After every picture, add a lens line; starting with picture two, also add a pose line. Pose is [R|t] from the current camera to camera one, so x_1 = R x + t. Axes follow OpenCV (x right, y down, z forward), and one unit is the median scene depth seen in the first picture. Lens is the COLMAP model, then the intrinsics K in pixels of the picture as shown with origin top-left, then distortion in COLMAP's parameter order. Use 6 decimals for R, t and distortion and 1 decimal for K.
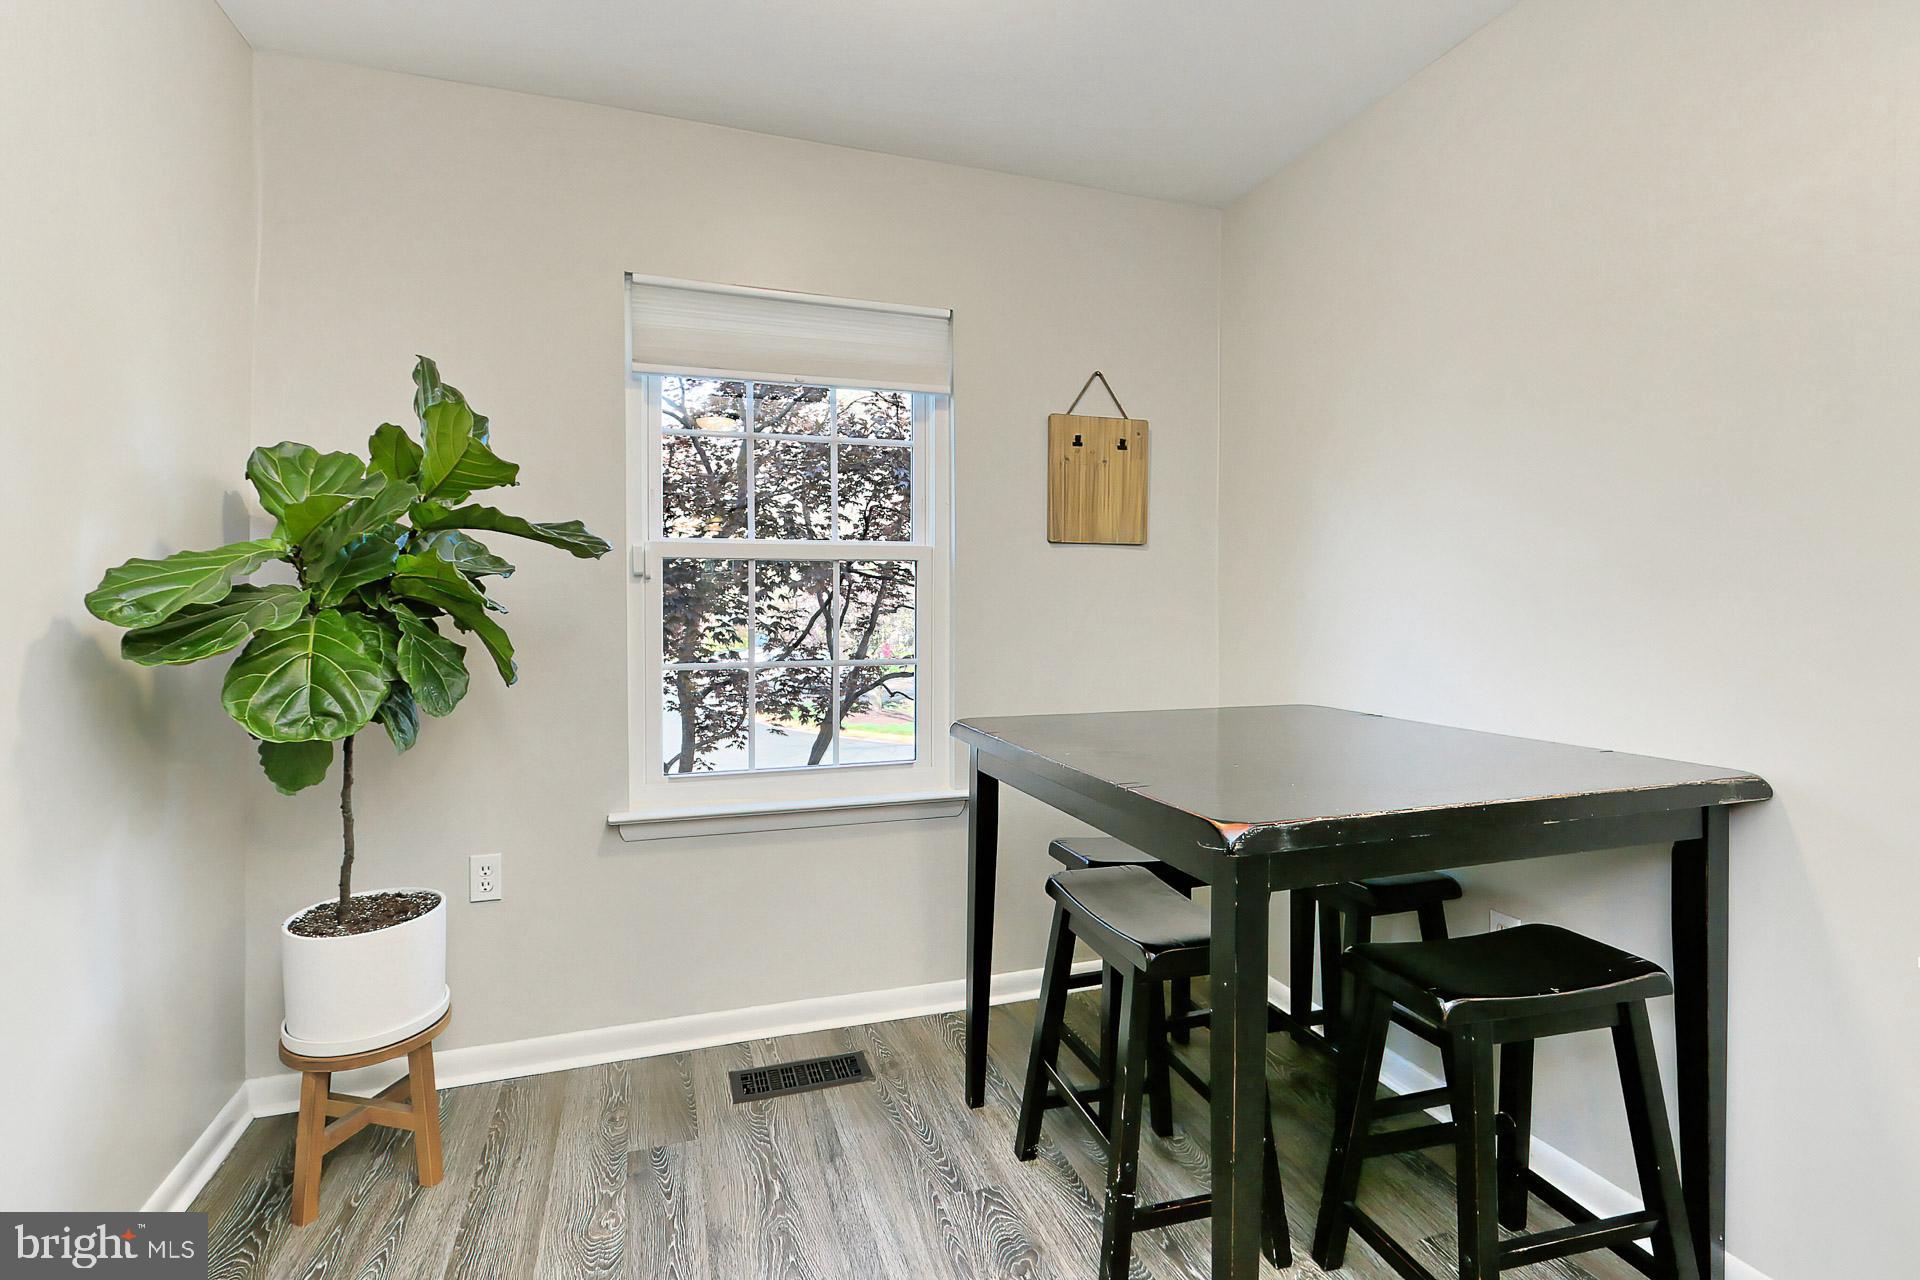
lens RADIAL K [[776.8, 0, 980.7], [0, 776.8, 624.4], [0, 0, 1]] dist [0.008090, 0.000249]
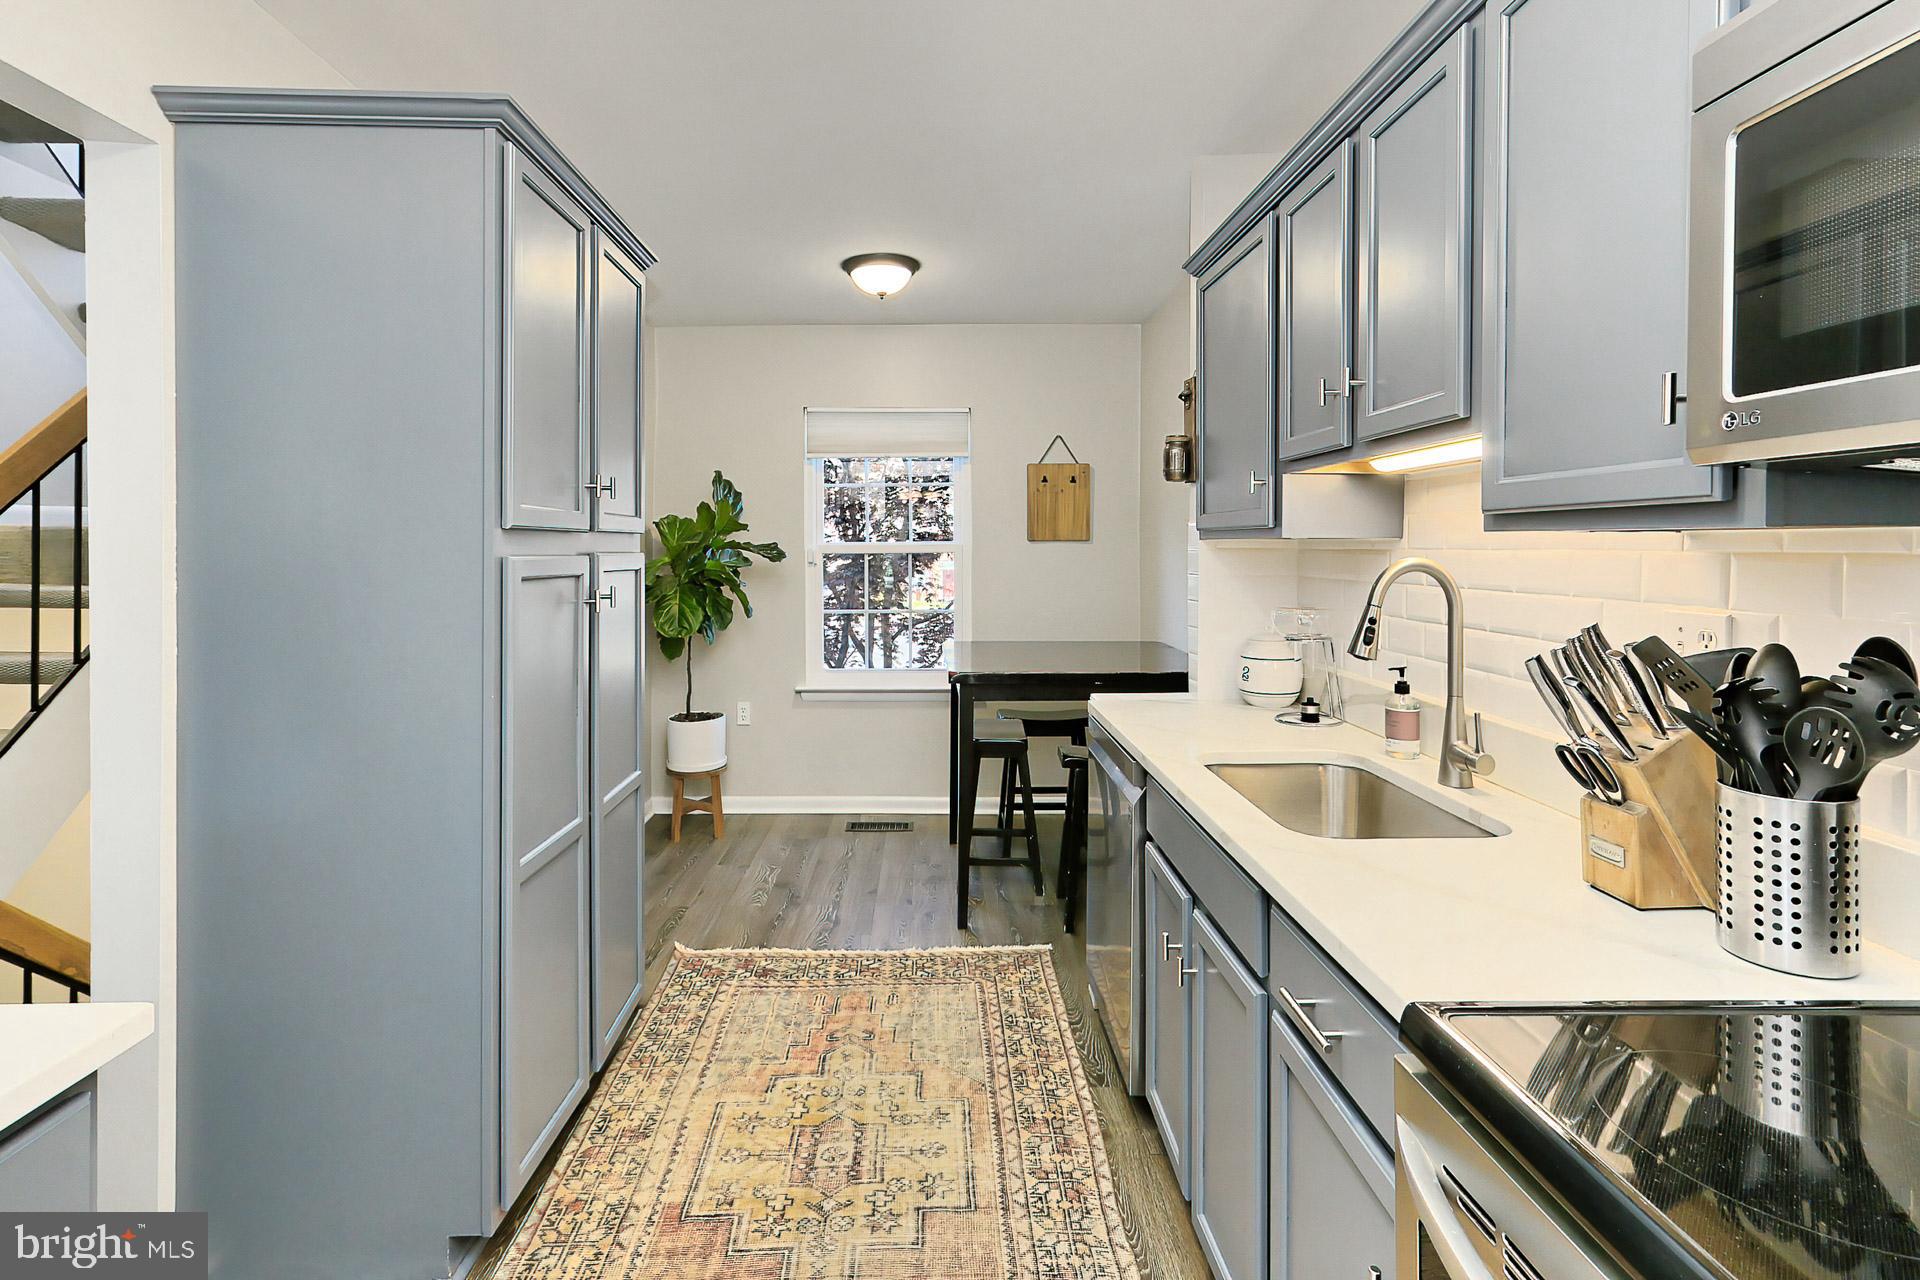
lens RADIAL K [[910.4, 0, 935.6], [0, 910.4, 565.1], [0, 0, 1]] dist [0.001450, 0.001564]
pose [[0.917884, -0.002074, -0.396845, 0.829134], [0.000291, 0.999990, -0.004554, -0.055210], [0.396850, 0.004065, 0.917875, -1.058514]]
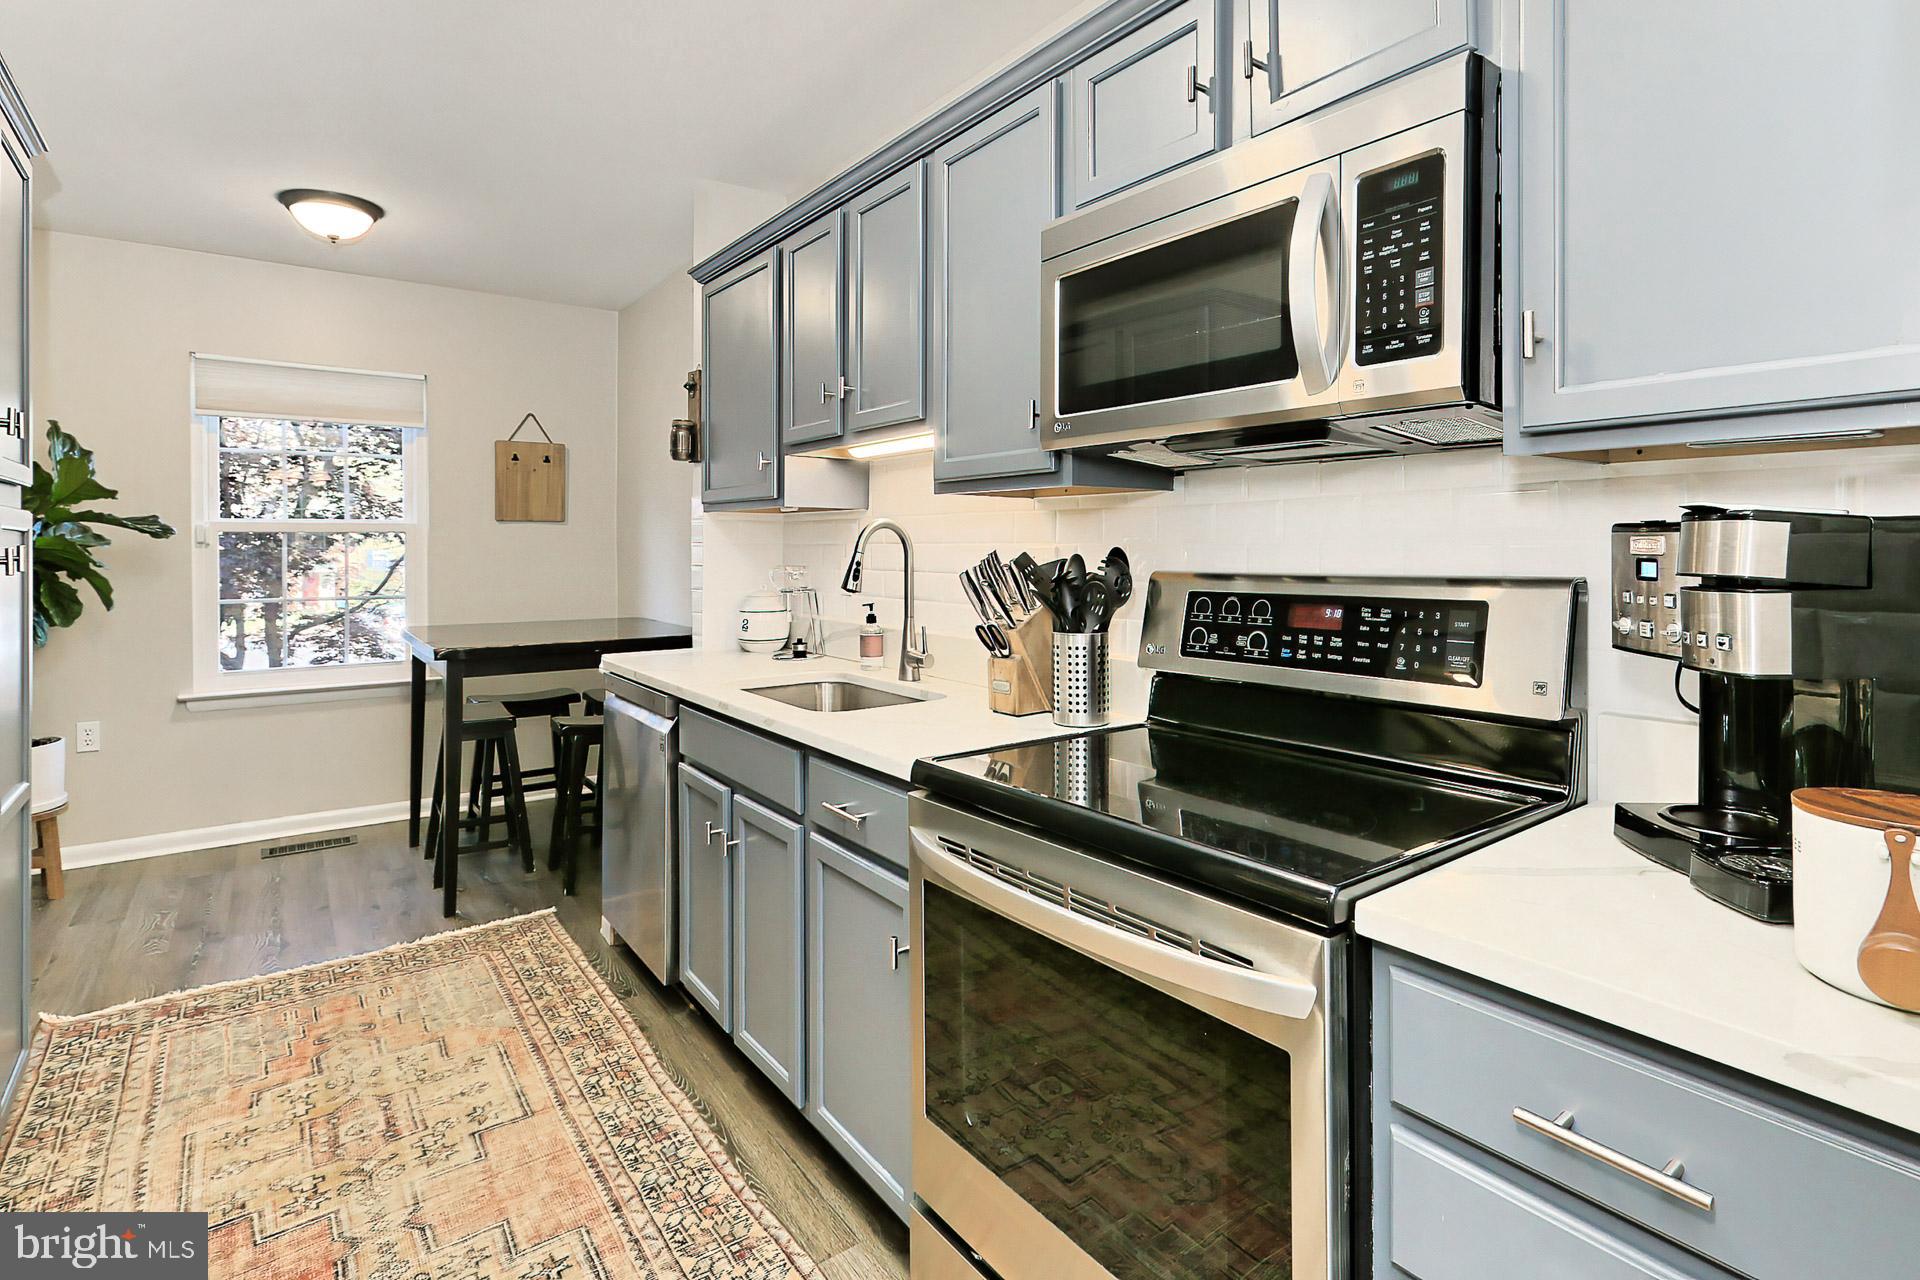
lens RADIAL K [[955.8, 0, 946.9], [0, 955.8, 559.7], [0, 0, 1]] dist [-0.000521, 0.003533]
pose [[0.979592, -0.006168, 0.200903, 0.729314], [0.008452, 0.999909, -0.010511, 0.003048], [-0.200820, 0.011995, 0.979555, -1.341695]]
